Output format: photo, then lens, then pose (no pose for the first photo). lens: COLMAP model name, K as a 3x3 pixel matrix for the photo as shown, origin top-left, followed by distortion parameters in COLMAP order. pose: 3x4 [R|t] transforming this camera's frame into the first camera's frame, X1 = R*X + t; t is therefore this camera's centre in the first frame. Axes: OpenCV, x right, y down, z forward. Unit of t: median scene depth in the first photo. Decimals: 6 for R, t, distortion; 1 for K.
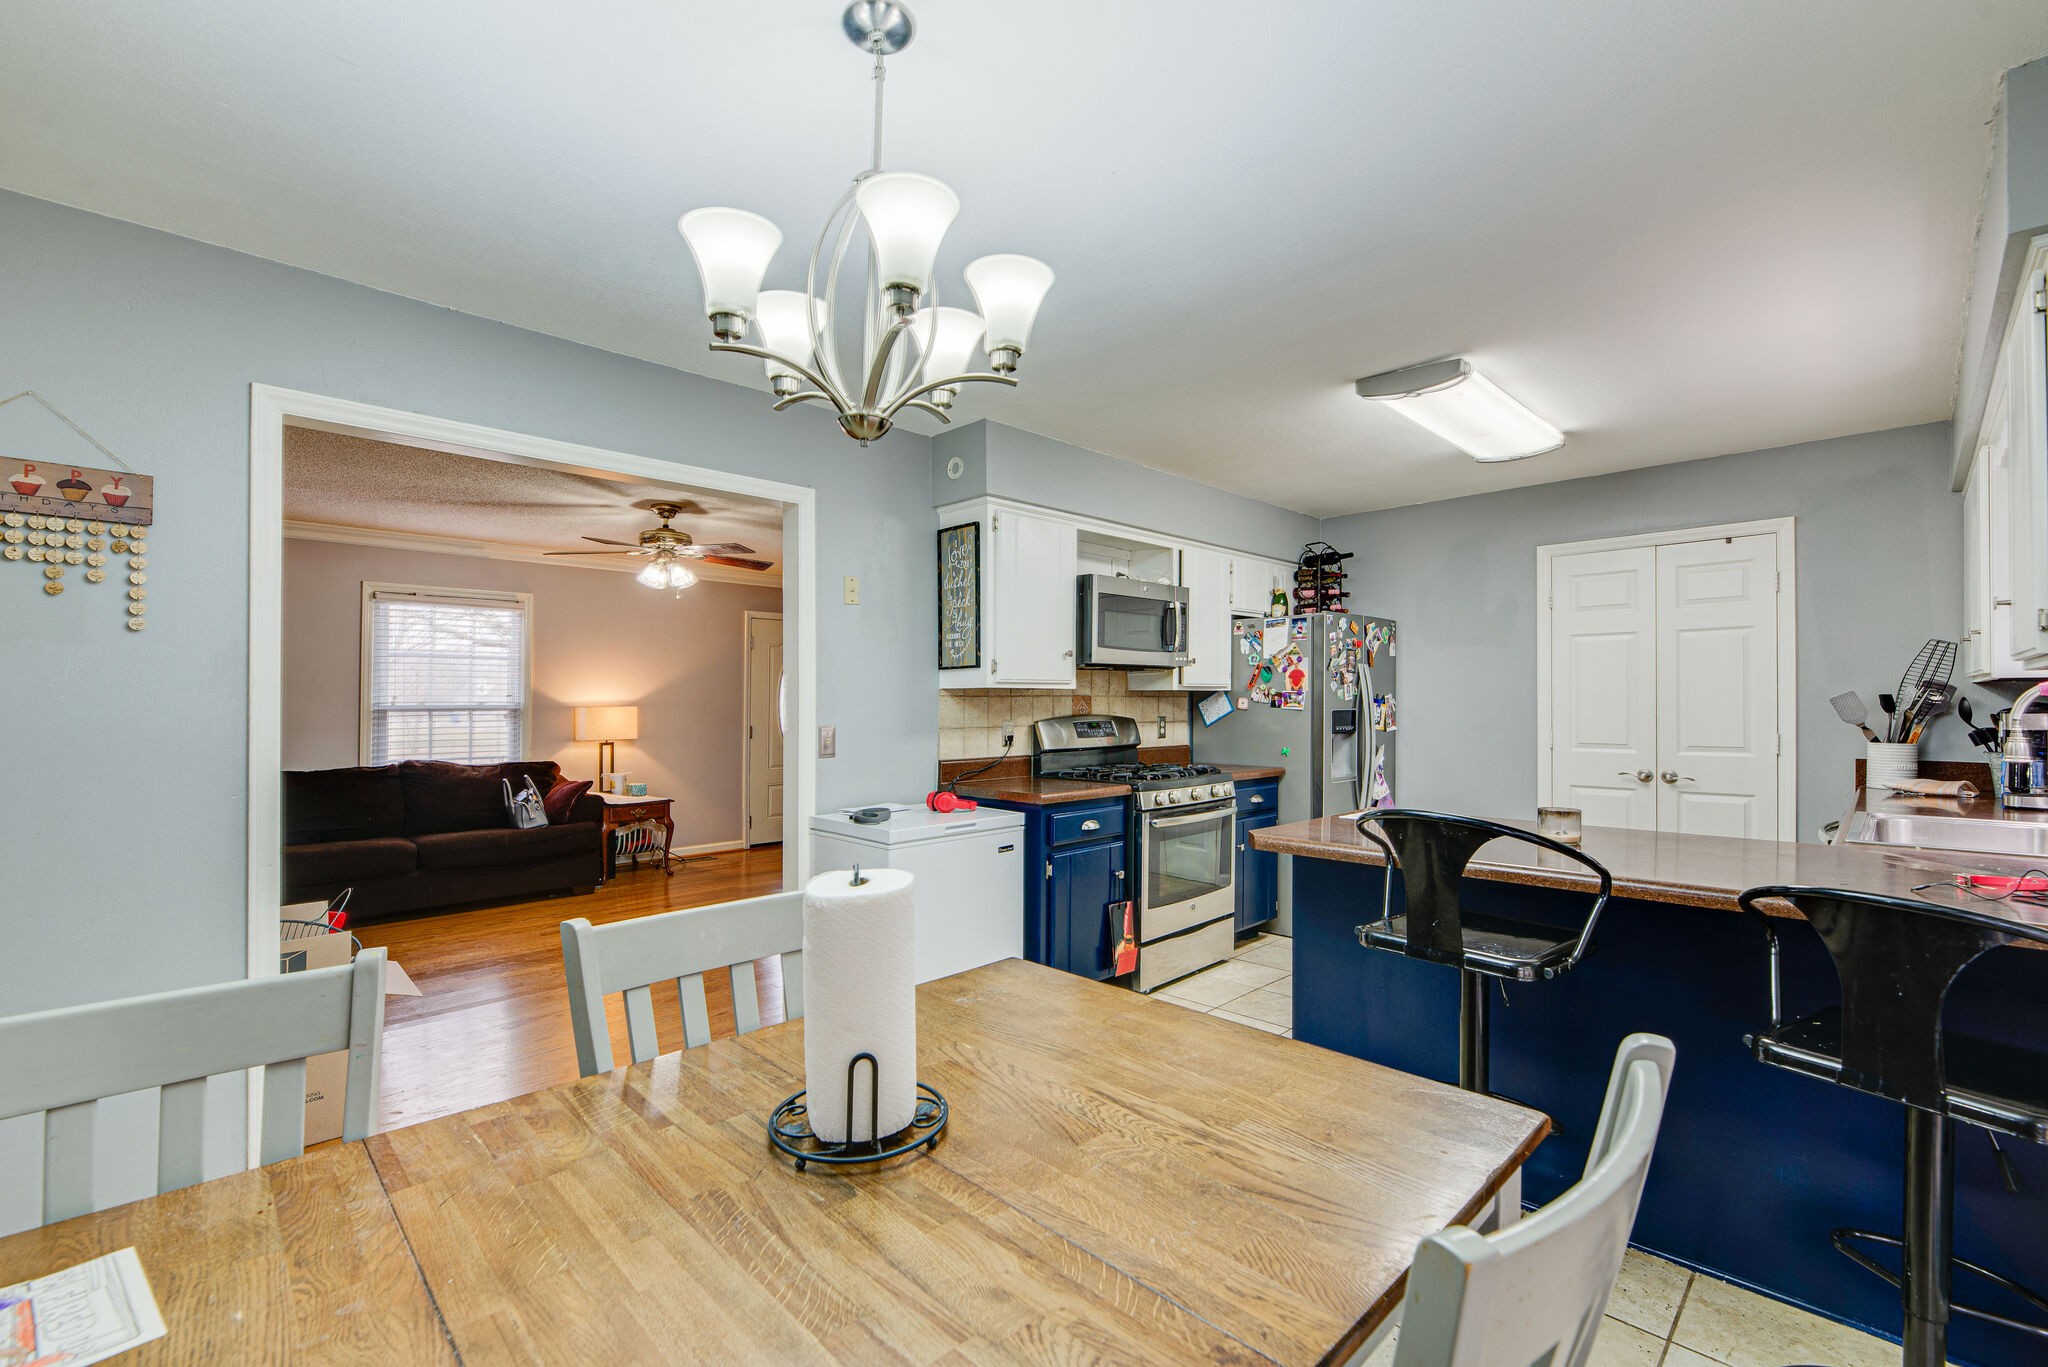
lens RADIAL K [[879.9, 0, 1022.7], [0, 879.9, 692.0], [0, 0, 1]] dist [0.001798, 0.000075]
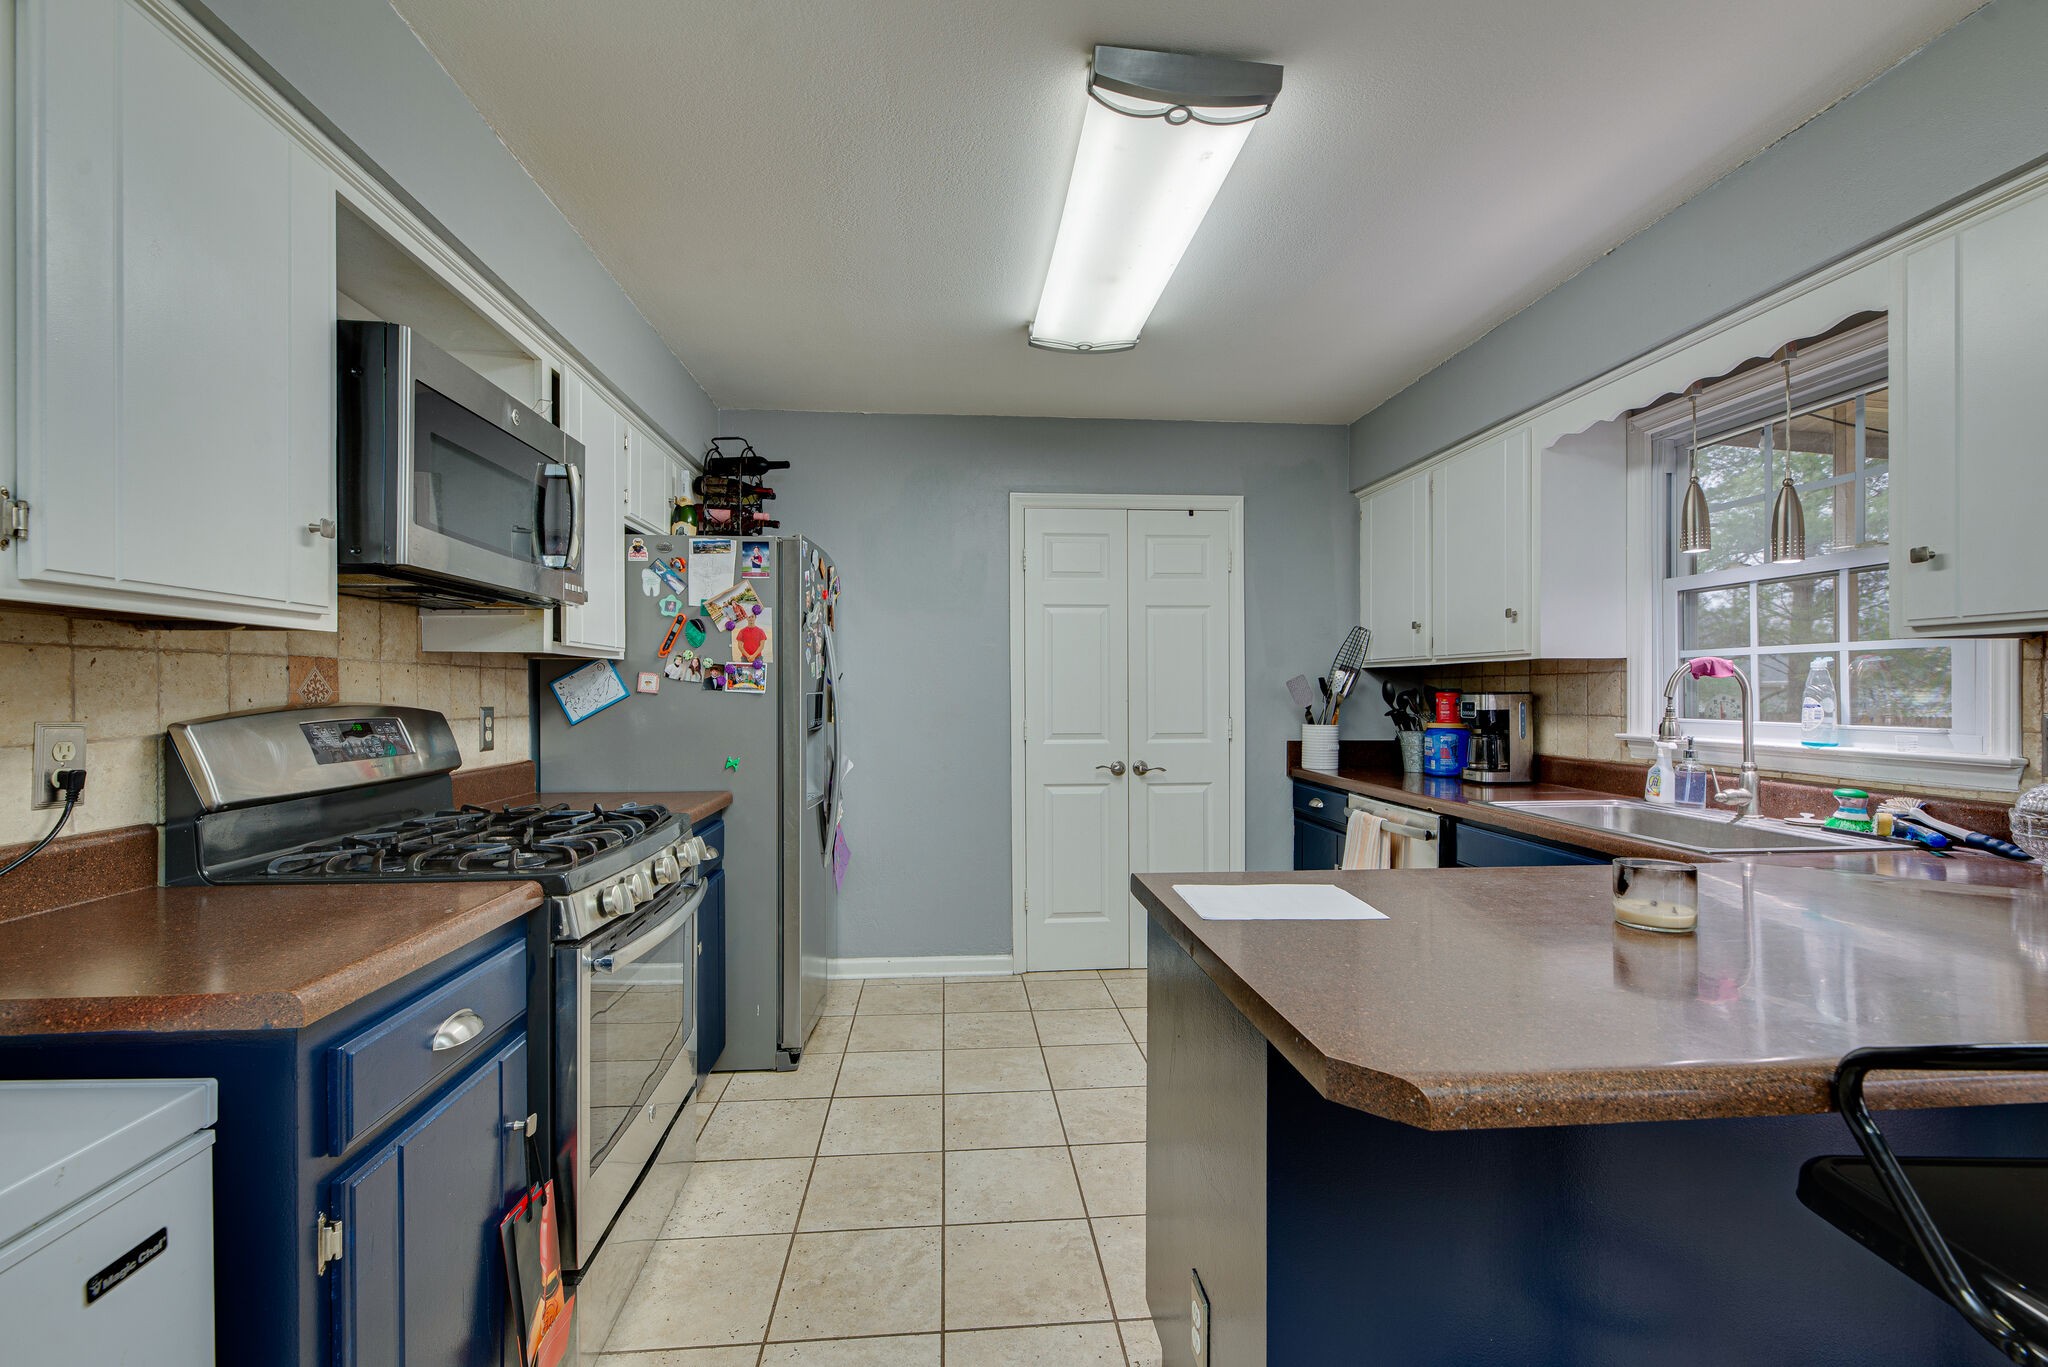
lens RADIAL K [[879.9, 0, 1015.1], [0, 879.9, 706.2], [0, 0, 1]] dist [0.001798, 0.000075]
pose [[0.647569, -0.008940, 0.761954, -0.034408], [-0.010441, 0.999733, 0.020603, 0.016420], [-0.761935, -0.021298, 0.647303, 0.530970]]
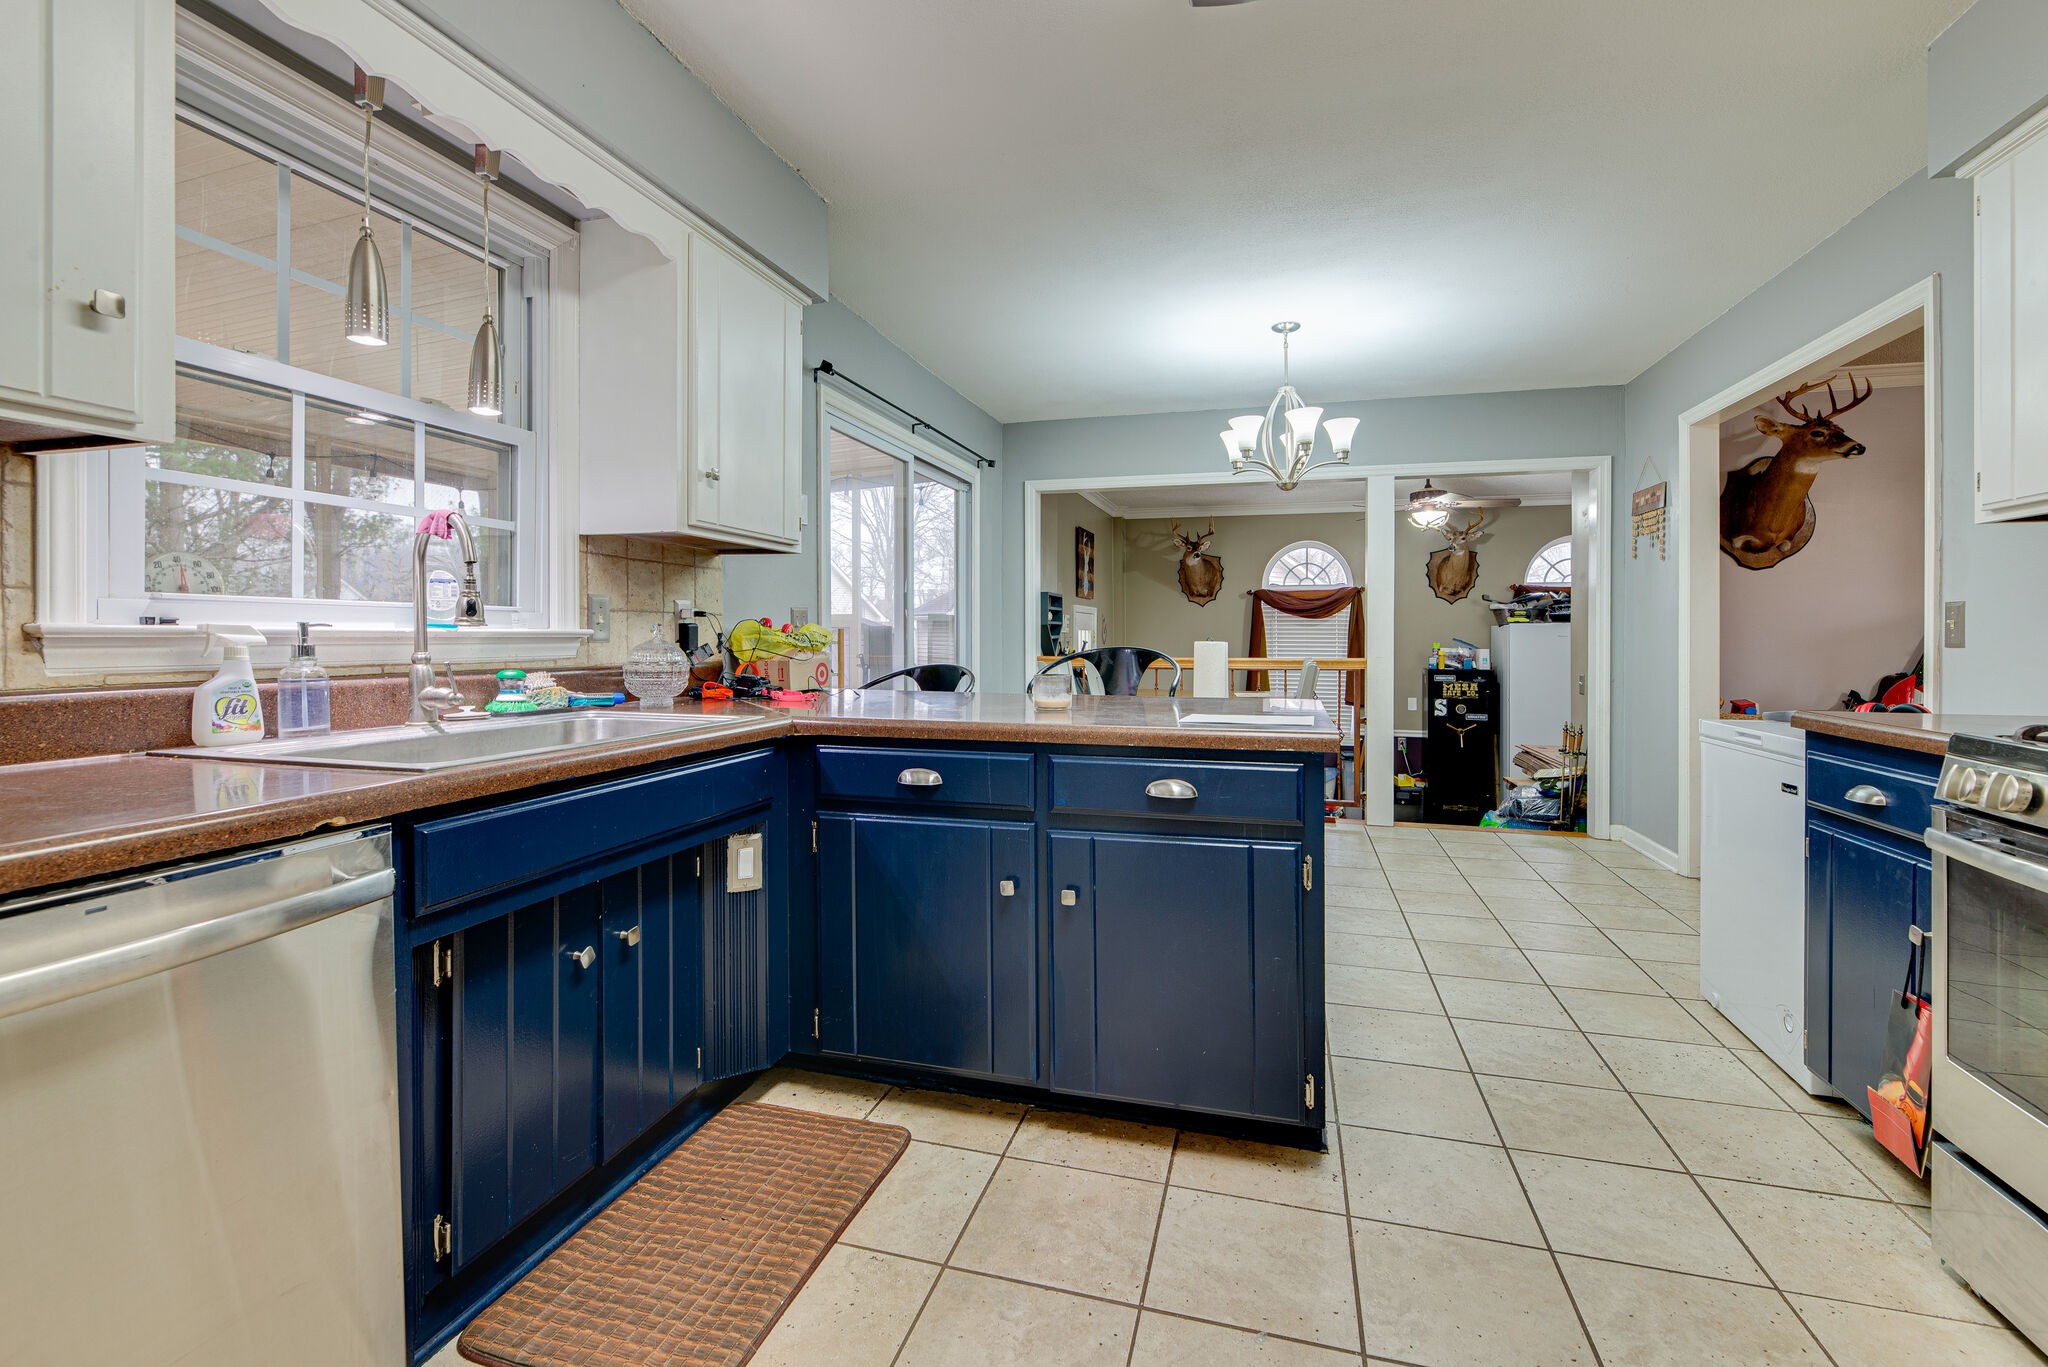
lens RADIAL K [[879.9, 0, 1022.1], [0, 879.9, 630.2], [0, 0, 1]] dist [0.001798, 0.000075]
pose [[-0.879214, -0.004077, -0.476410, 0.622219], [0.000872, 0.999948, -0.010167, 0.051385], [0.476427, -0.009355, -0.879164, 1.033061]]
